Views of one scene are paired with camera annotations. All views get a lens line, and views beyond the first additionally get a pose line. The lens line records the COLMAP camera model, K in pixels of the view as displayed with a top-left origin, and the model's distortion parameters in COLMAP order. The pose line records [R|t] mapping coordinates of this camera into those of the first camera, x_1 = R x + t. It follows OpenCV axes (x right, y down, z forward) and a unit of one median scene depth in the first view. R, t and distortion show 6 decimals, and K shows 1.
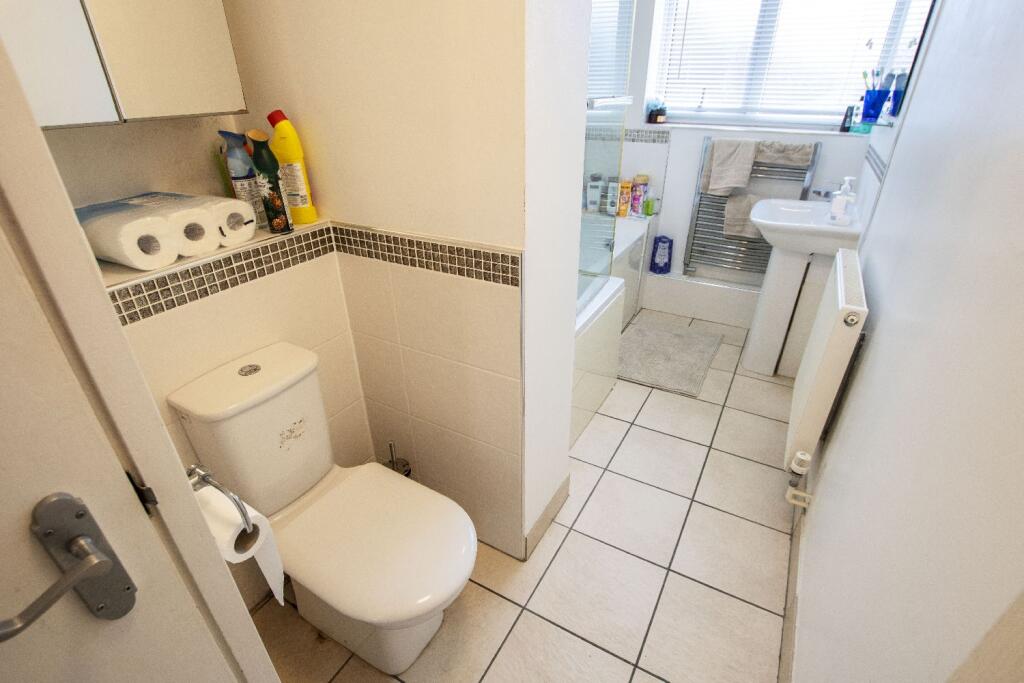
lens RADIAL K [[485.5, 0, 513.6], [0, 485.5, 352.4], [0, 0, 1]] dist [-0.026760, 0.000300]
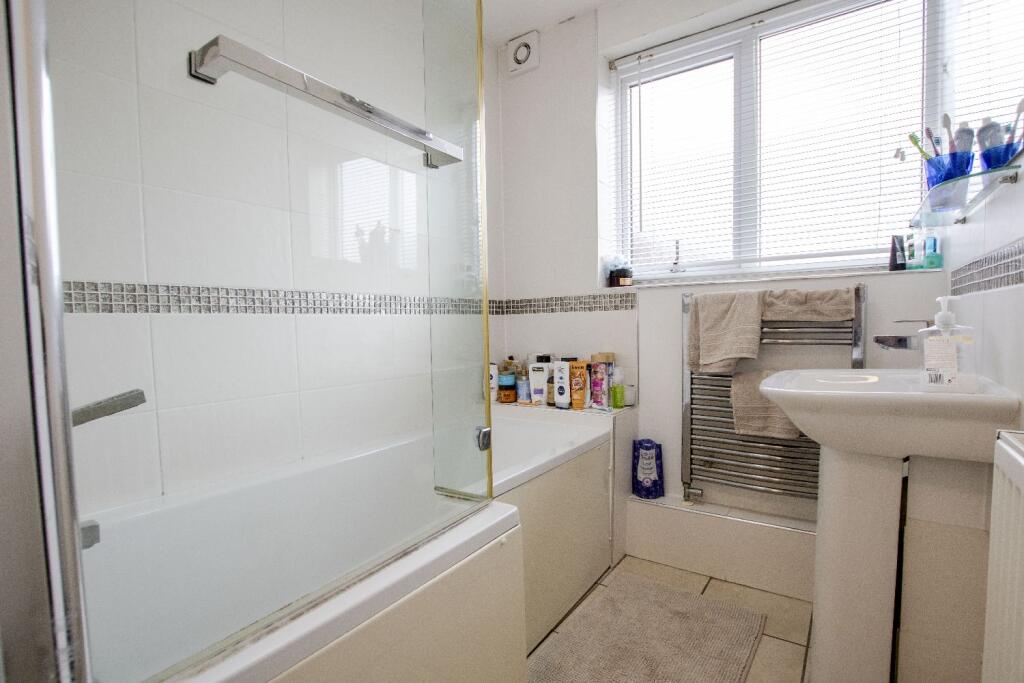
lens RADIAL K [[485.5, 0, 513.6], [0, 485.5, 352.4], [0, 0, 1]] dist [-0.026760, 0.000300]
pose [[0.995771, -0.005717, -0.091690, 0.204071], [-0.034674, 0.900856, -0.432732, -0.060004], [0.085074, 0.434081, 0.896848, 0.367060]]
